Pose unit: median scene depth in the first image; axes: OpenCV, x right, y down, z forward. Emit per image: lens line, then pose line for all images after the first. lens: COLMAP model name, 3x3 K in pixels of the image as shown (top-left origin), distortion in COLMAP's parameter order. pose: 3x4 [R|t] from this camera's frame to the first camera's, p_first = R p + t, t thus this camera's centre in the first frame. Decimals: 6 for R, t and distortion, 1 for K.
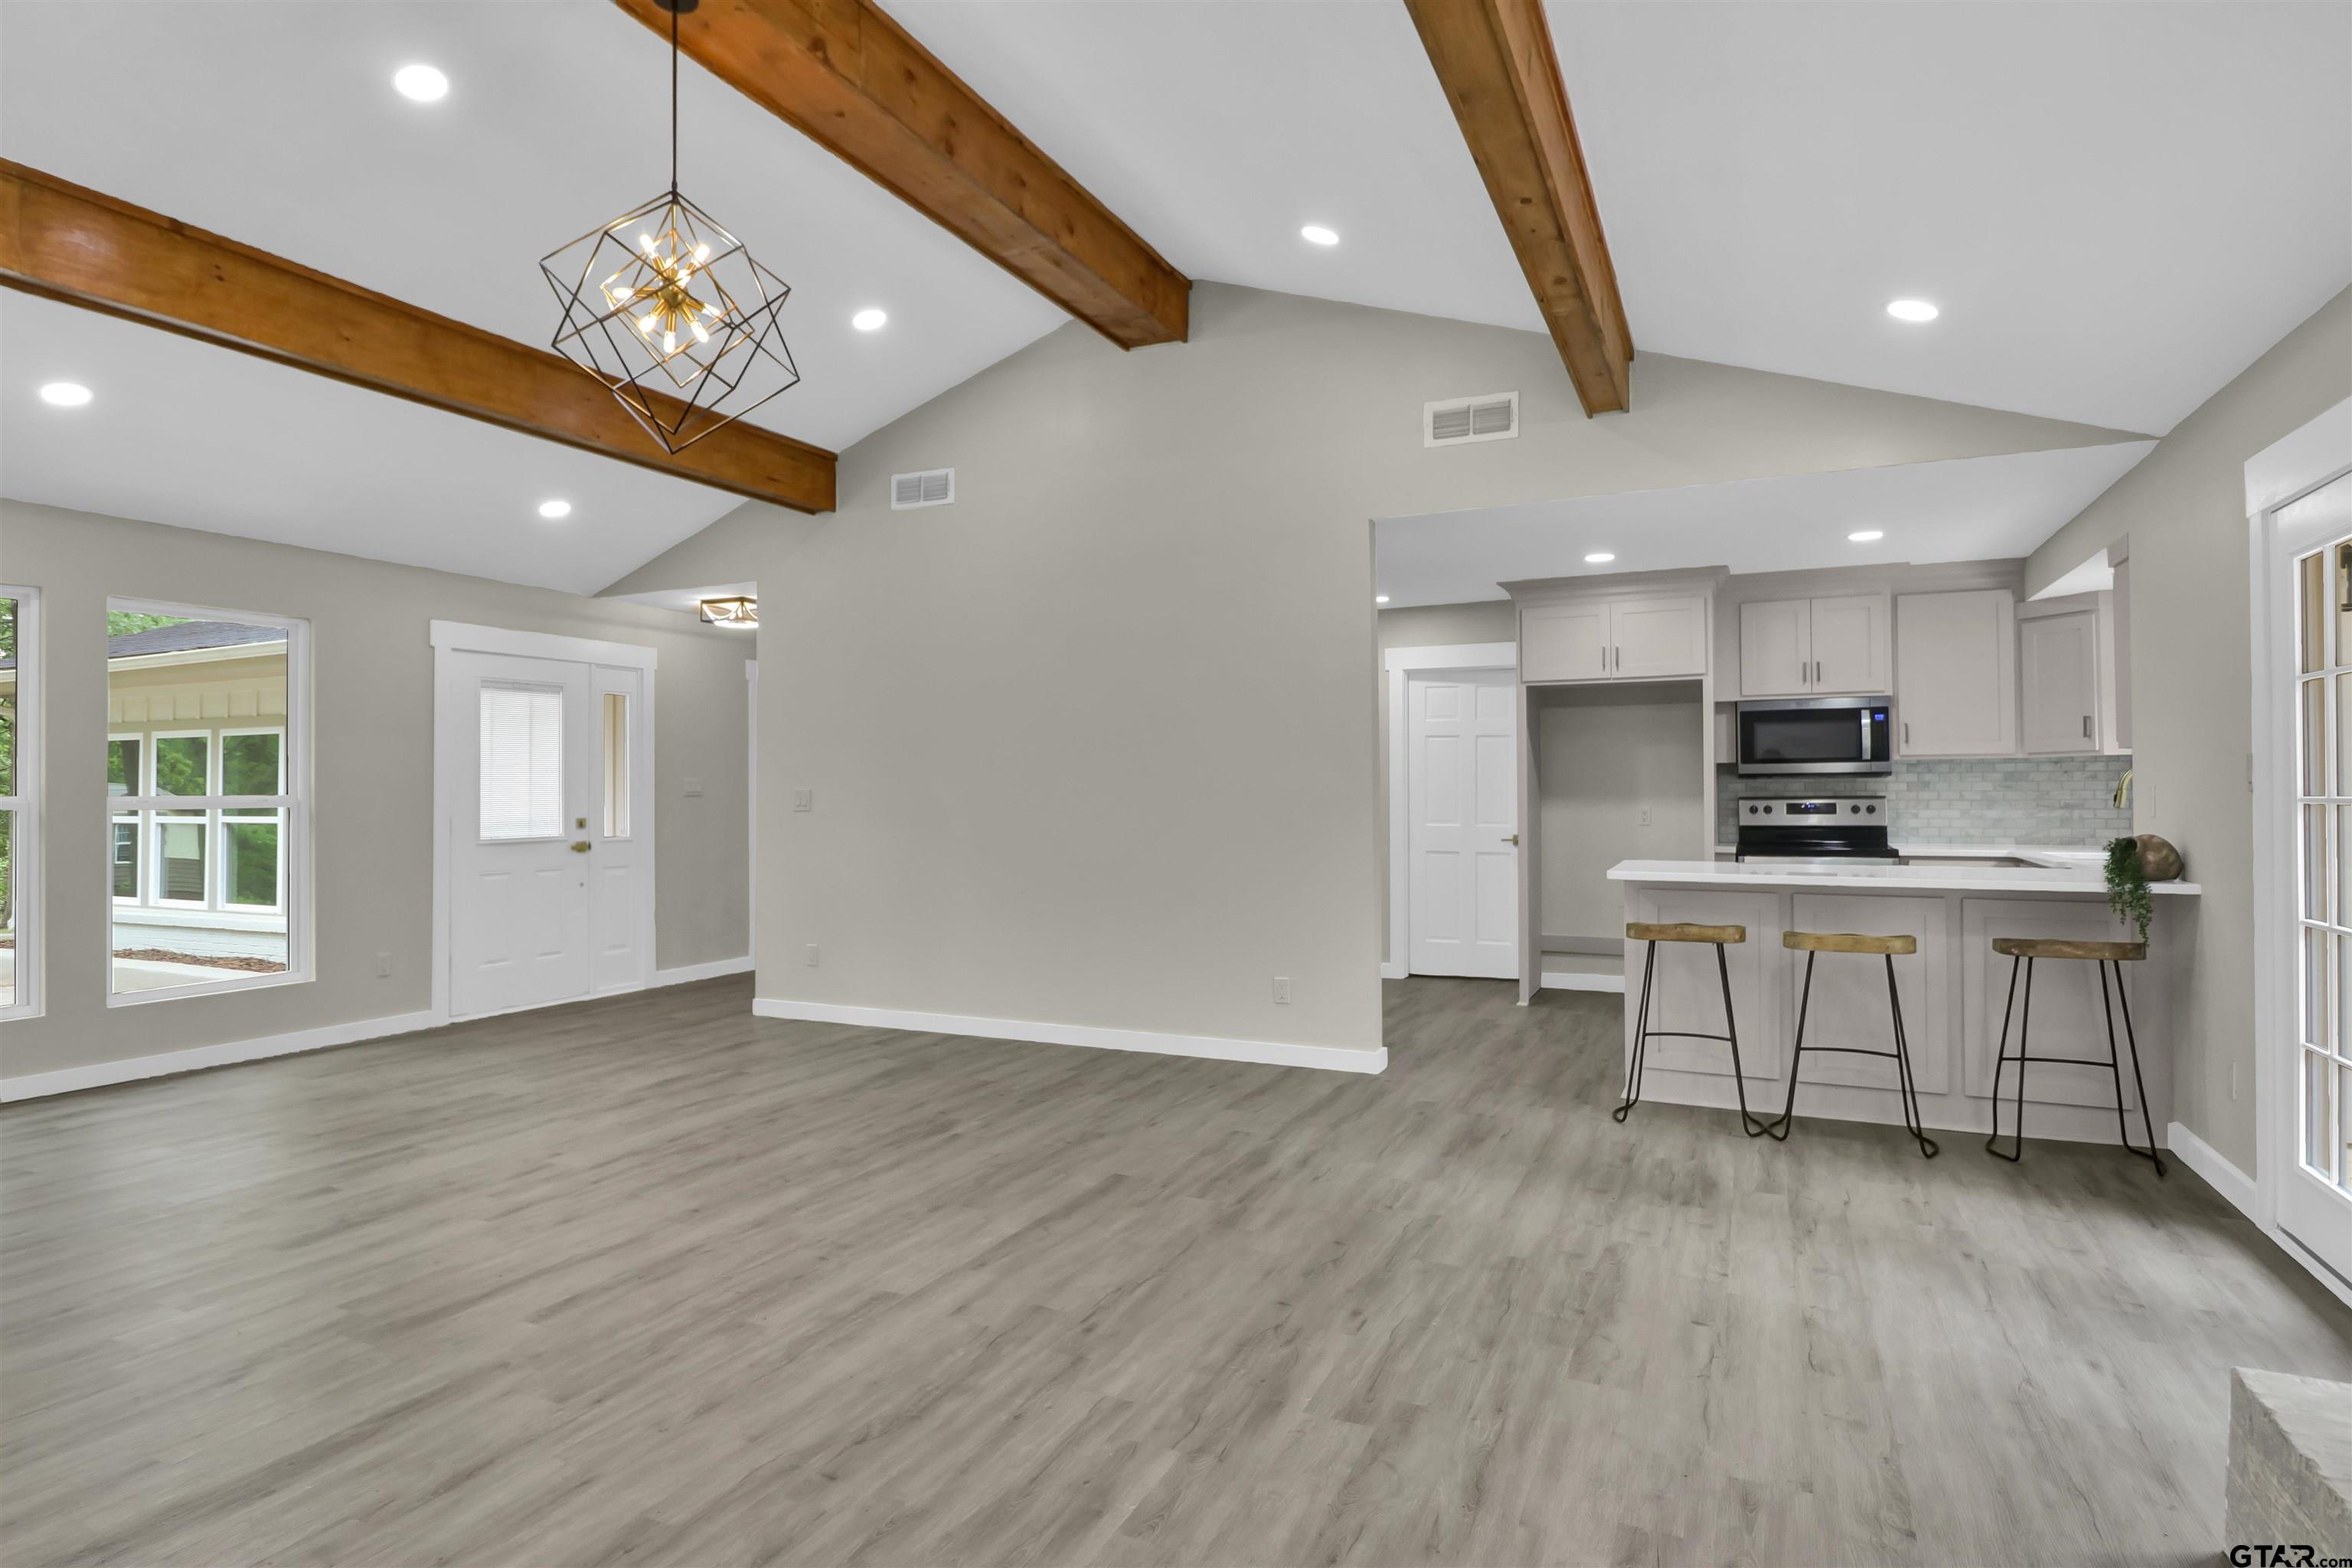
lens RADIAL K [[1264.6, 0, 1147.1], [0, 1264.6, 793.8], [0, 0, 1]] dist [0.007262, -0.010945]
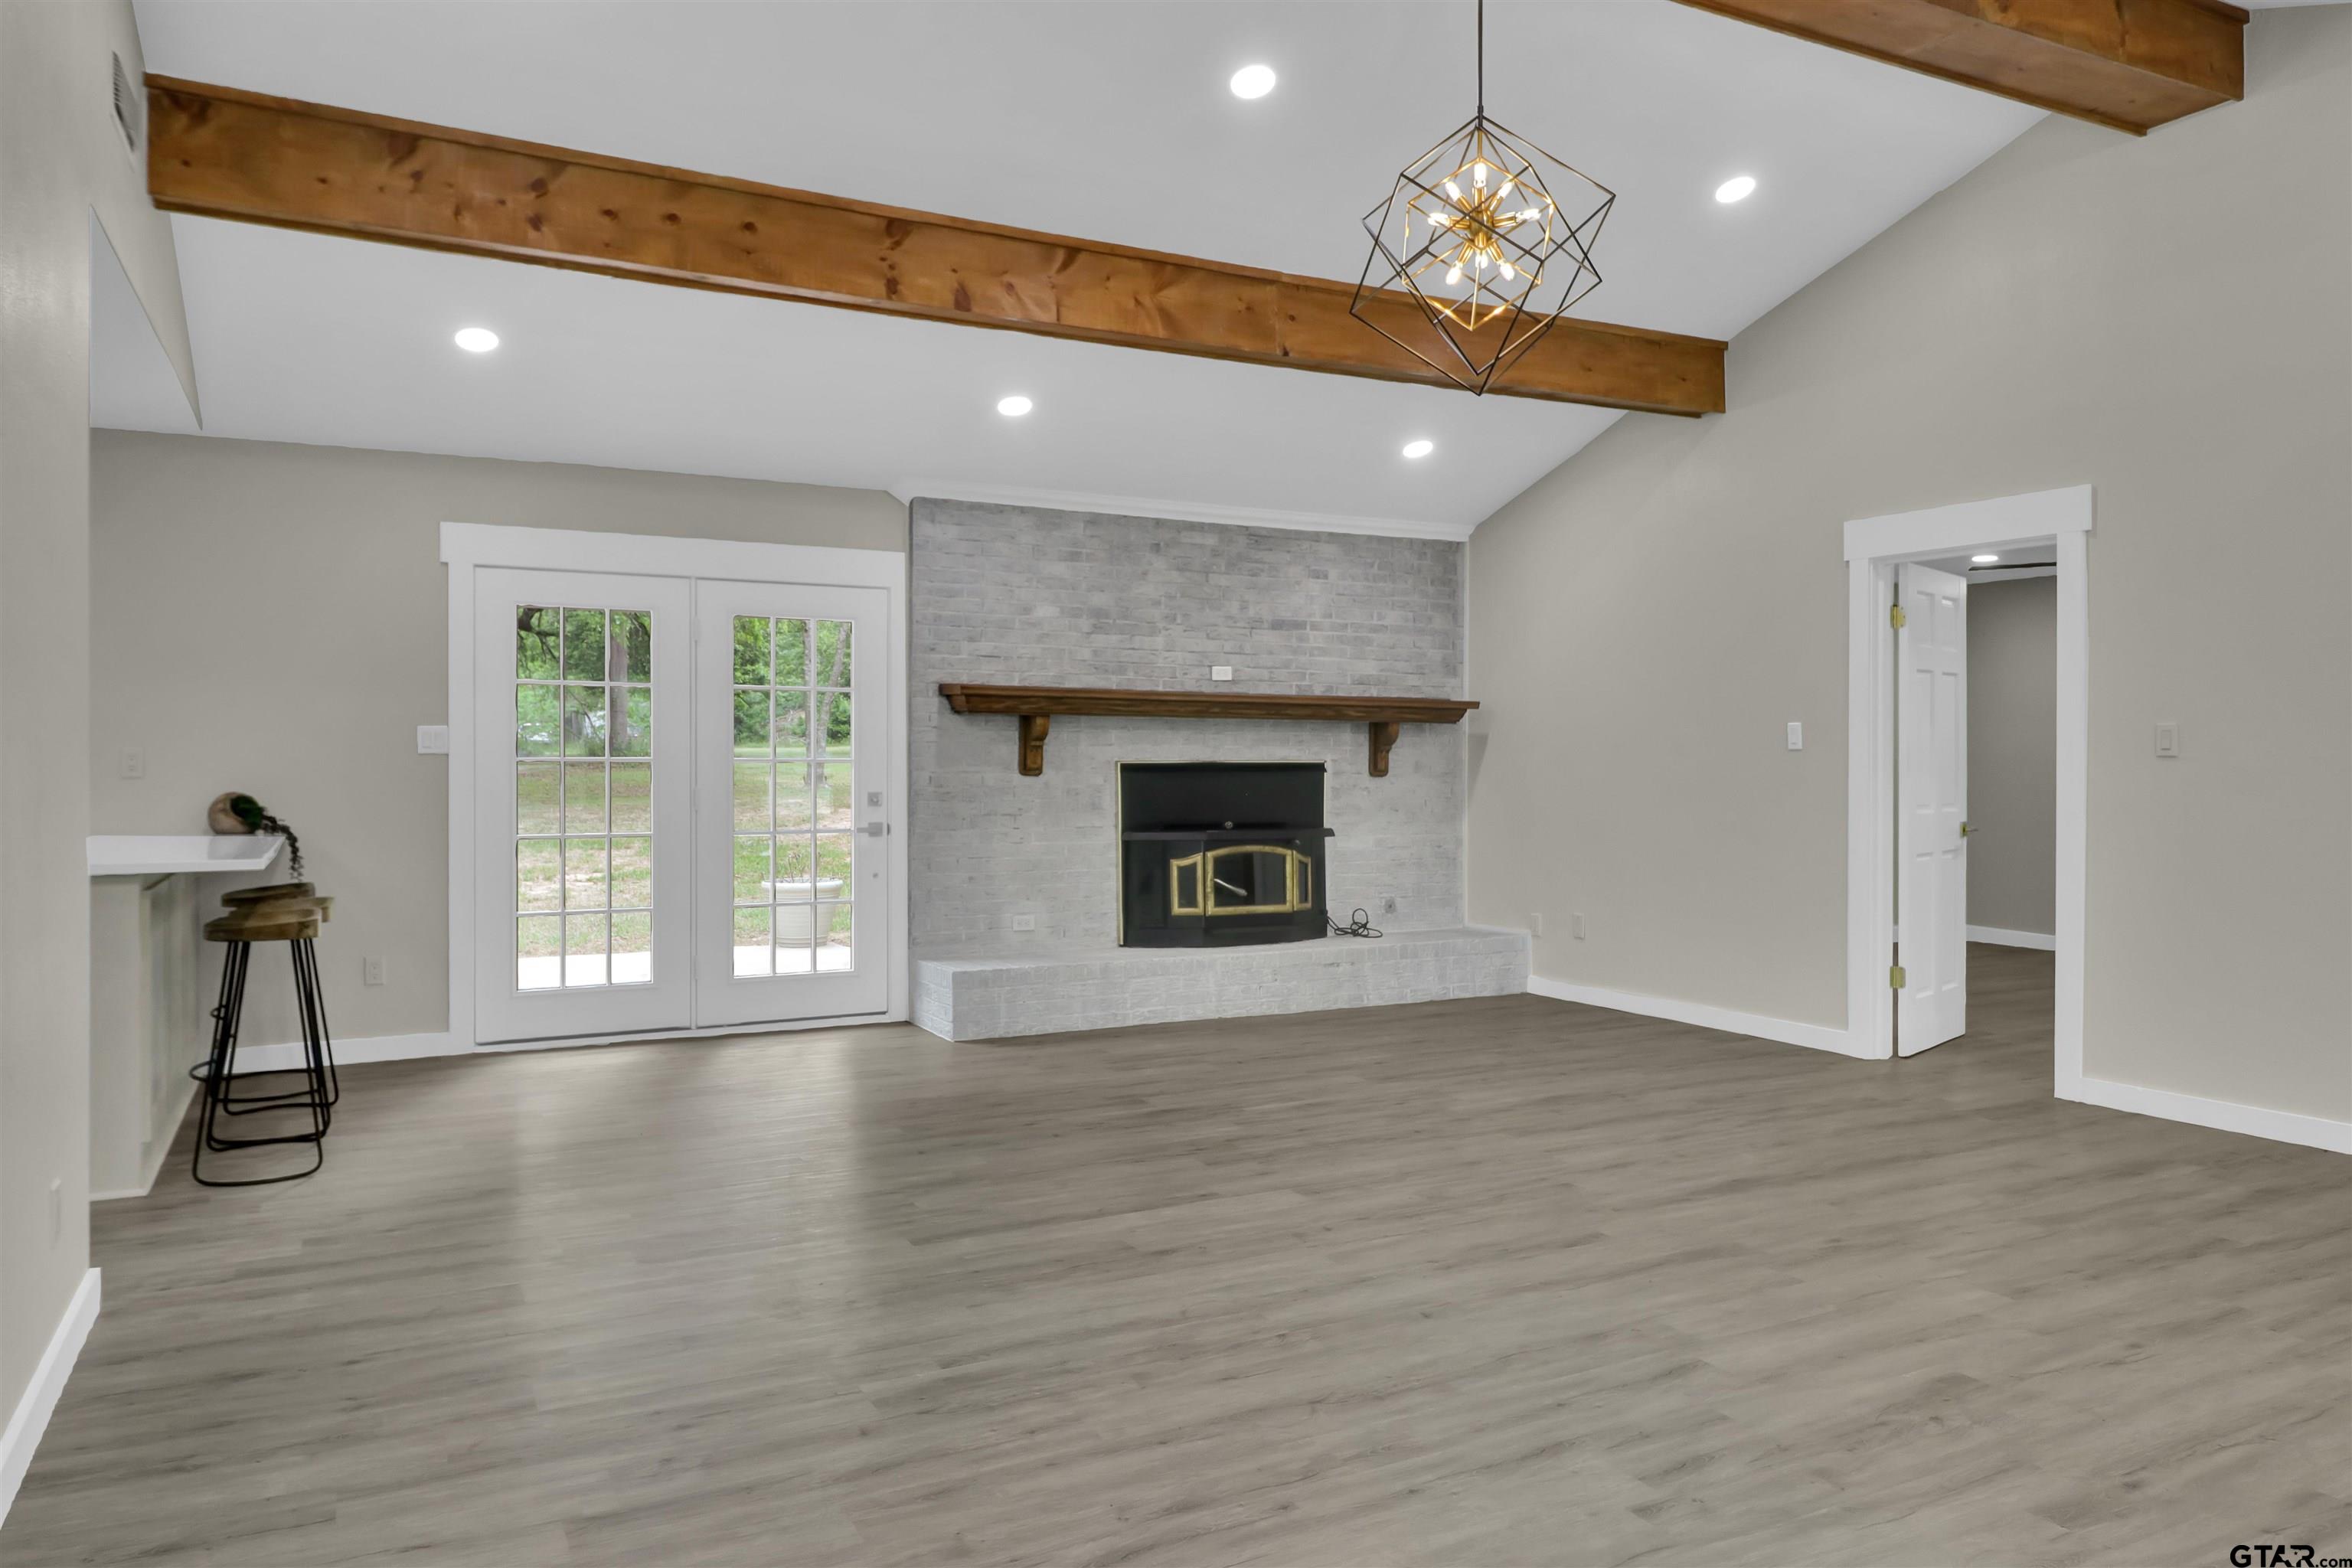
lens RADIAL K [[1530.1, 0, 1158.9], [0, 1530.1, 794.4], [0, 0, 1]] dist [0.008263, -0.010169]
pose [[-0.802074, -0.013776, 0.597065, -0.660201], [0.002473, 0.999649, 0.026387, 0.001283], [-0.597219, 0.022641, -0.801759, 1.564615]]
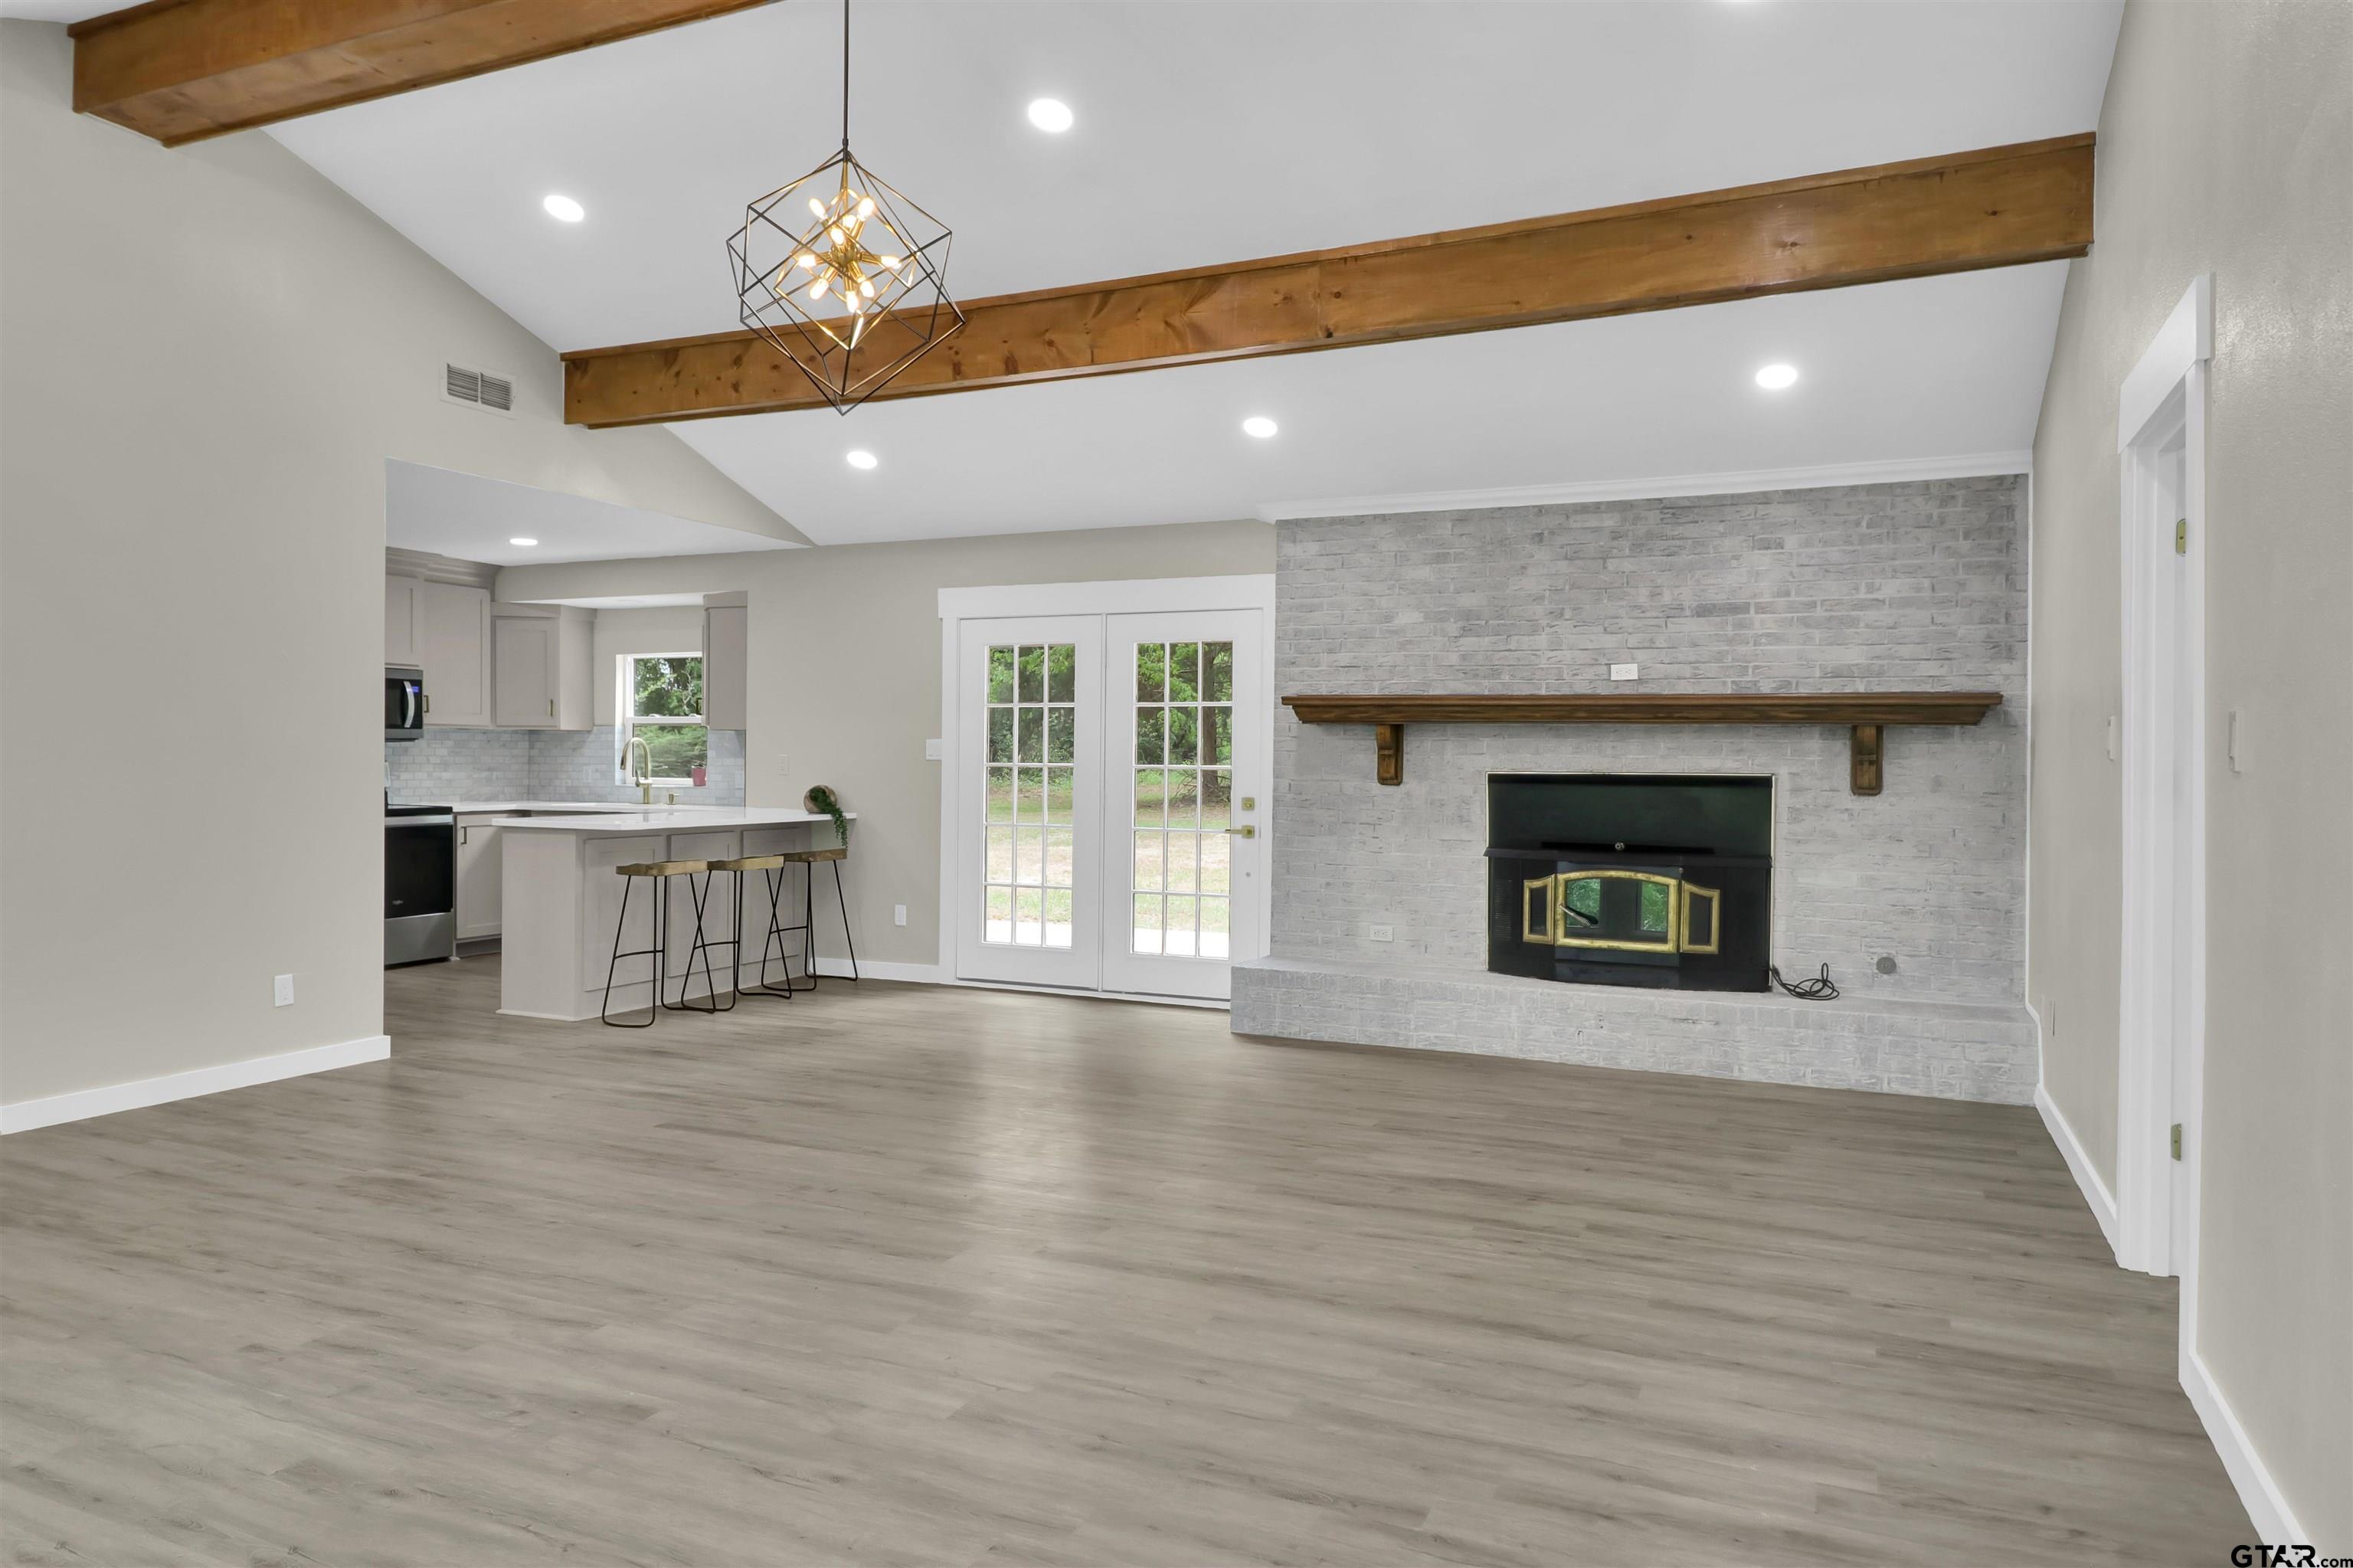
lens RADIAL K [[1530.8, 0, 1152.0], [0, 1530.8, 791.3], [0, 0, 1]] dist [0.008263, -0.010169]
pose [[-0.018833, -0.015876, 0.999697, -1.200541], [-0.005706, 0.999859, 0.015771, 0.006715], [-0.999806, -0.005407, -0.018921, 0.588256]]
